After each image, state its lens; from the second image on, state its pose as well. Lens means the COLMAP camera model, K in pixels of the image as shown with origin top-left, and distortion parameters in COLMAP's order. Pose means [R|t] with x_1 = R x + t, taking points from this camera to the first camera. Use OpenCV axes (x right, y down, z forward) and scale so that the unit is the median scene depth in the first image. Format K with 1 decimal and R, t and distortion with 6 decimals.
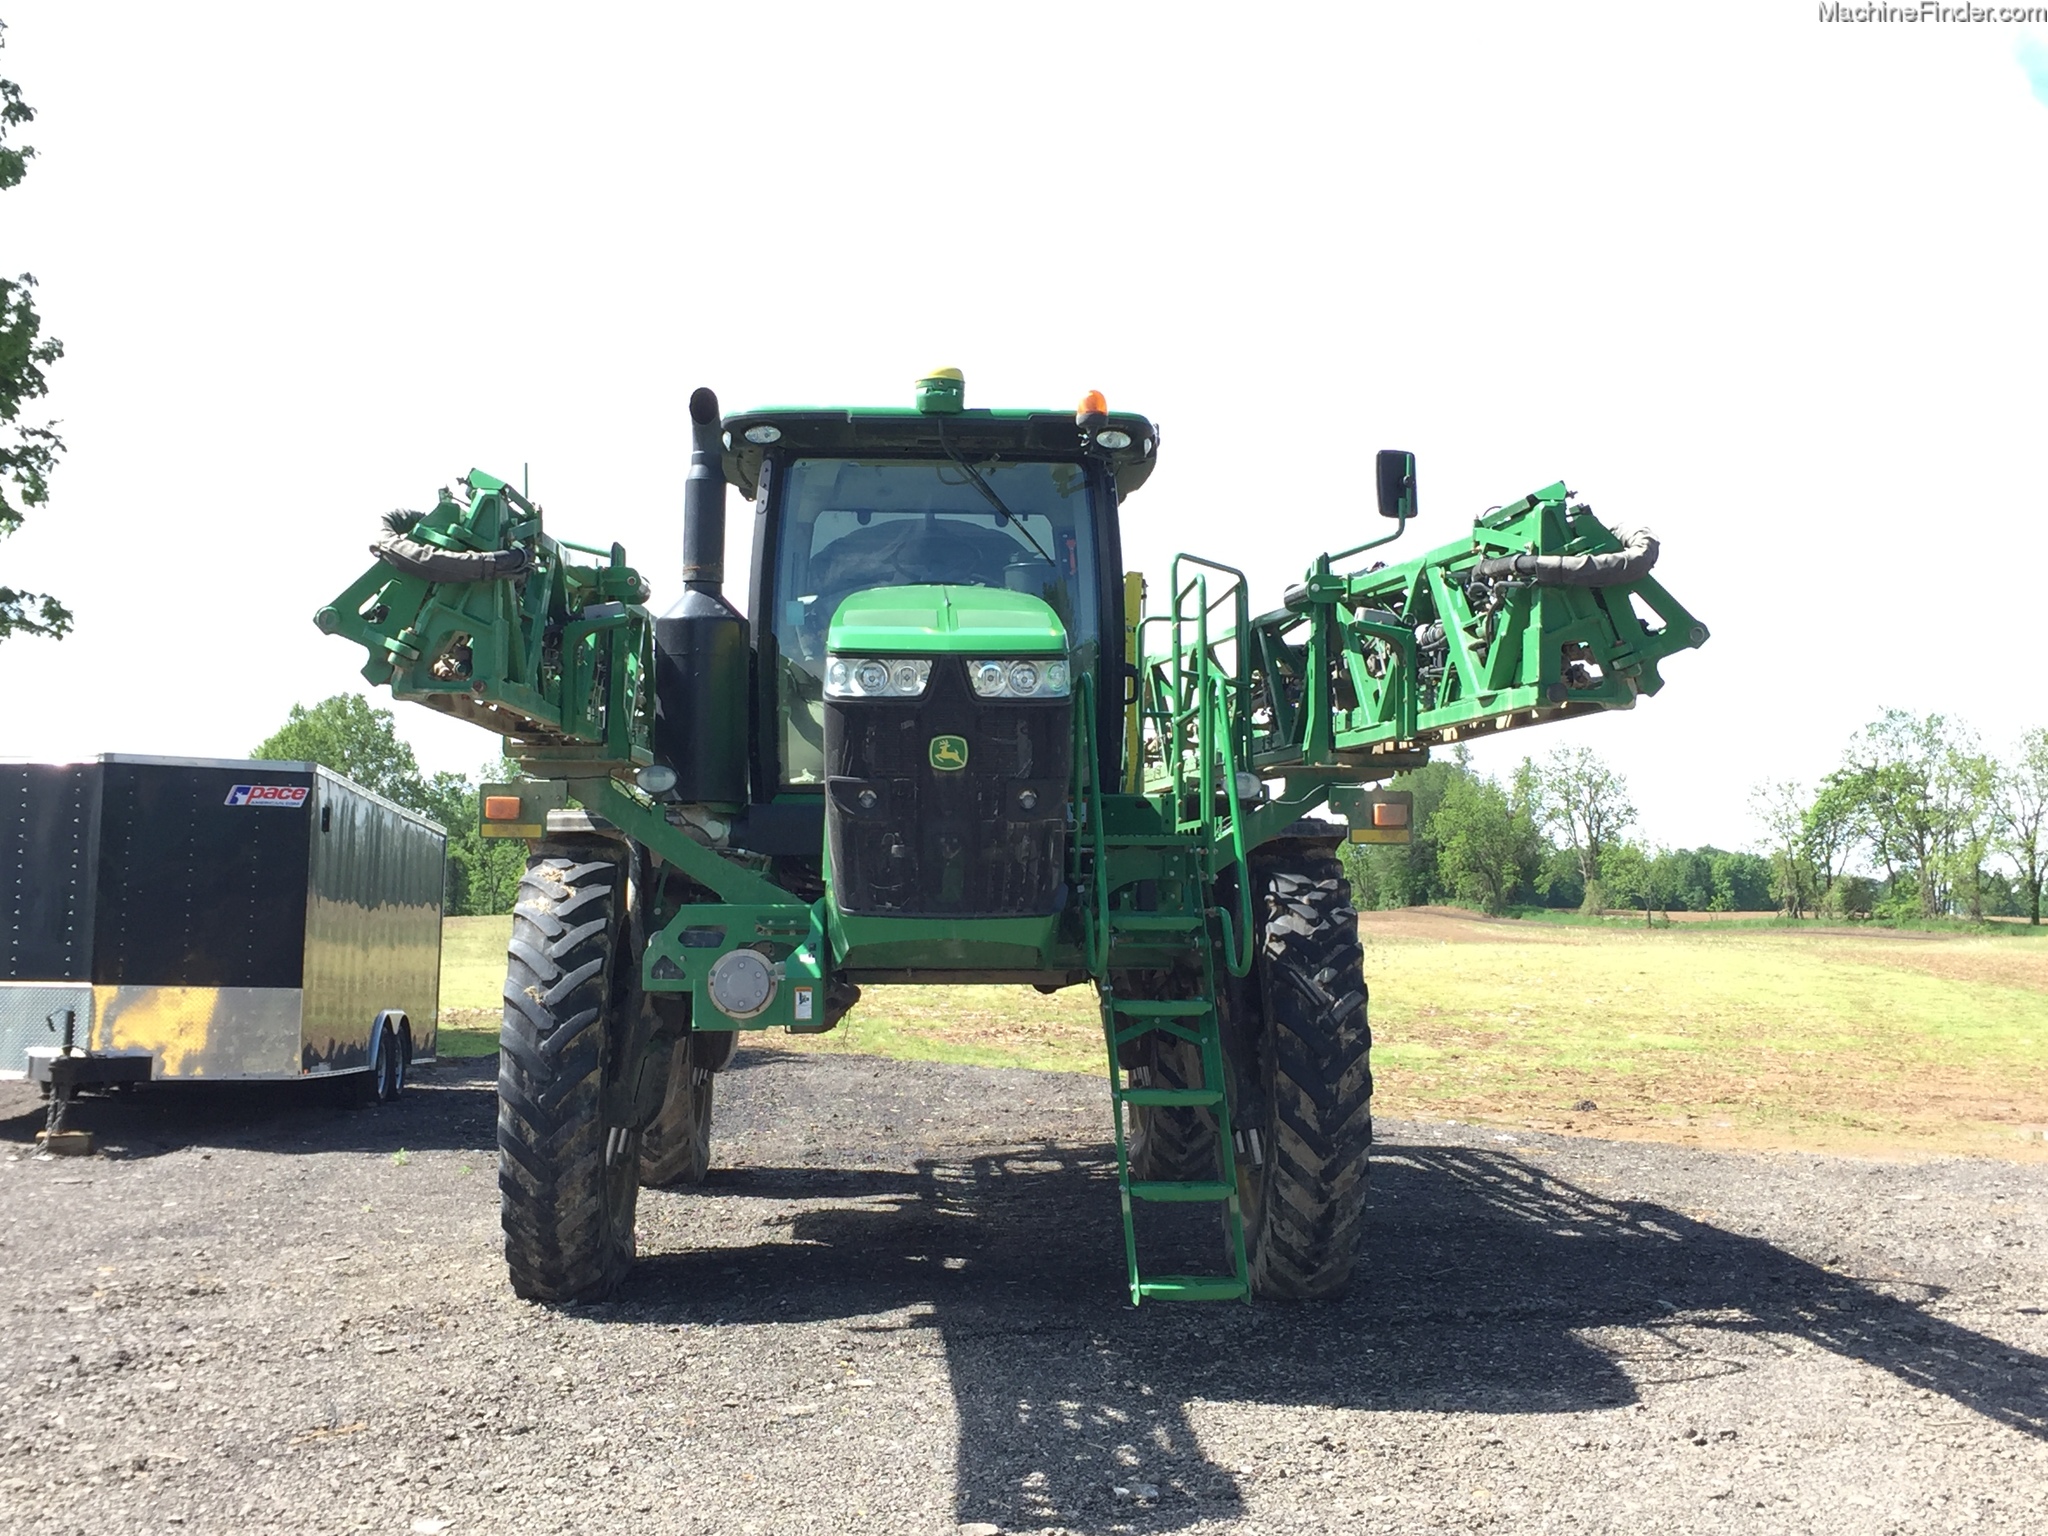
lens RADIAL K [[2429.9, 0, 1026.8], [0, 2429.9, 751.8], [0, 0, 1]] dist [0.033926, 0.000000]
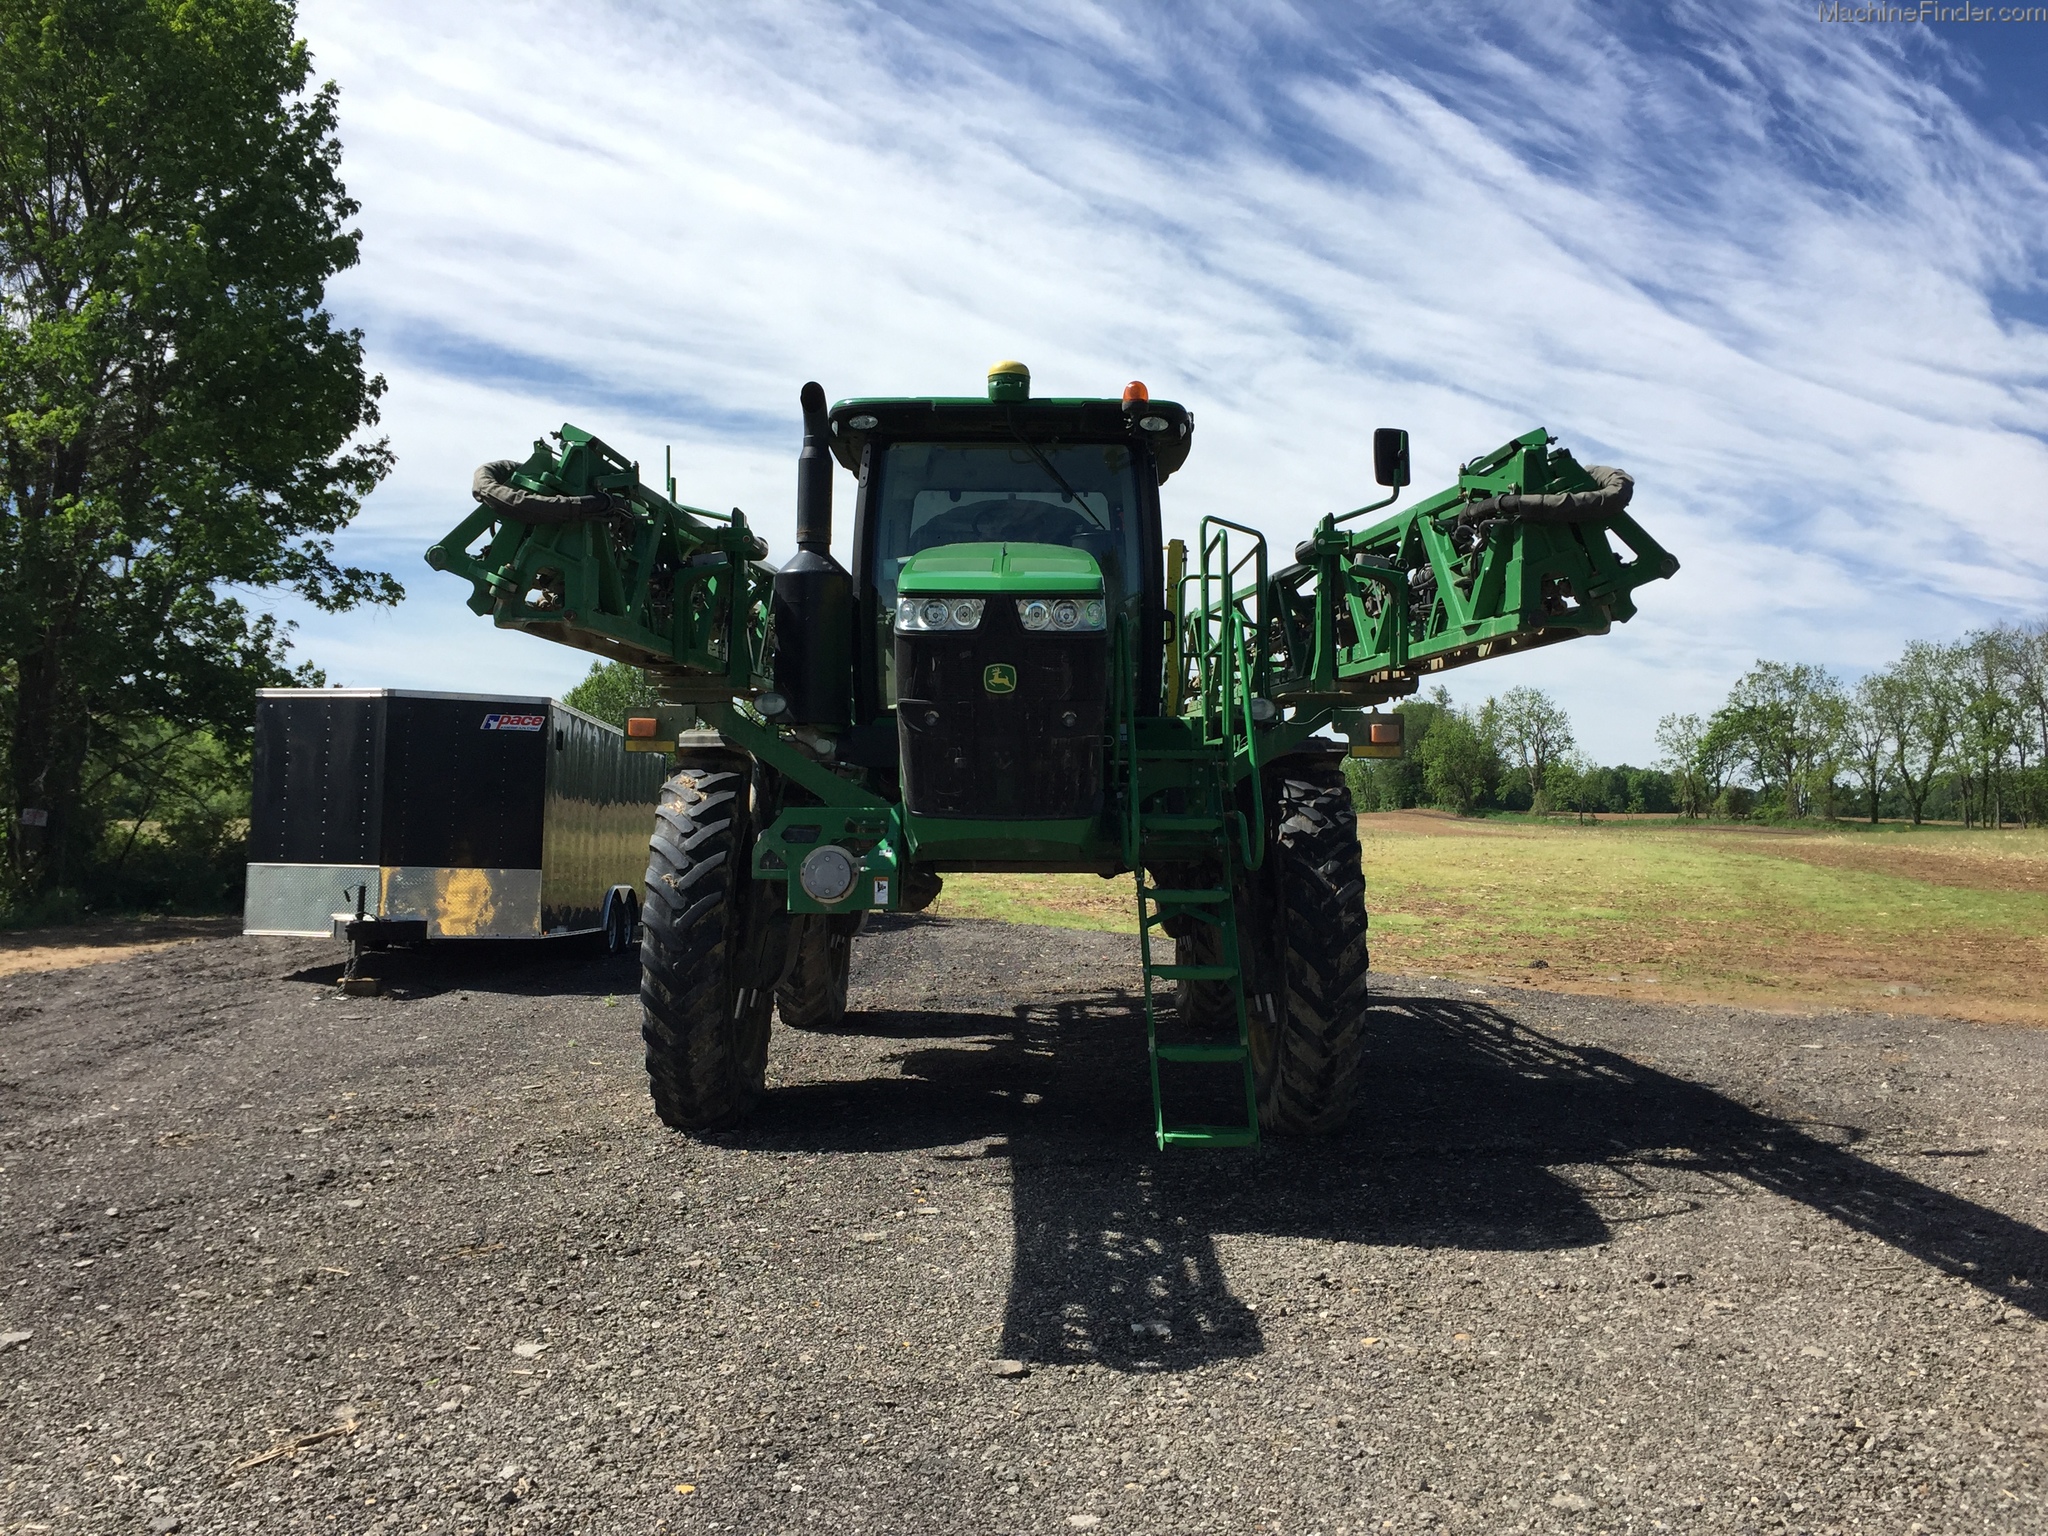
lens RADIAL K [[1743.2, 0, 989.8], [0, 1743.2, 753.9], [0, 0, 1]] dist [0.049197, -0.064472]
pose [[0.997124, 0.000609, -0.075791, 0.022228], [0.001865, 0.999468, 0.032564, 0.007815], [0.075770, -0.032612, 0.996592, 0.136541]]
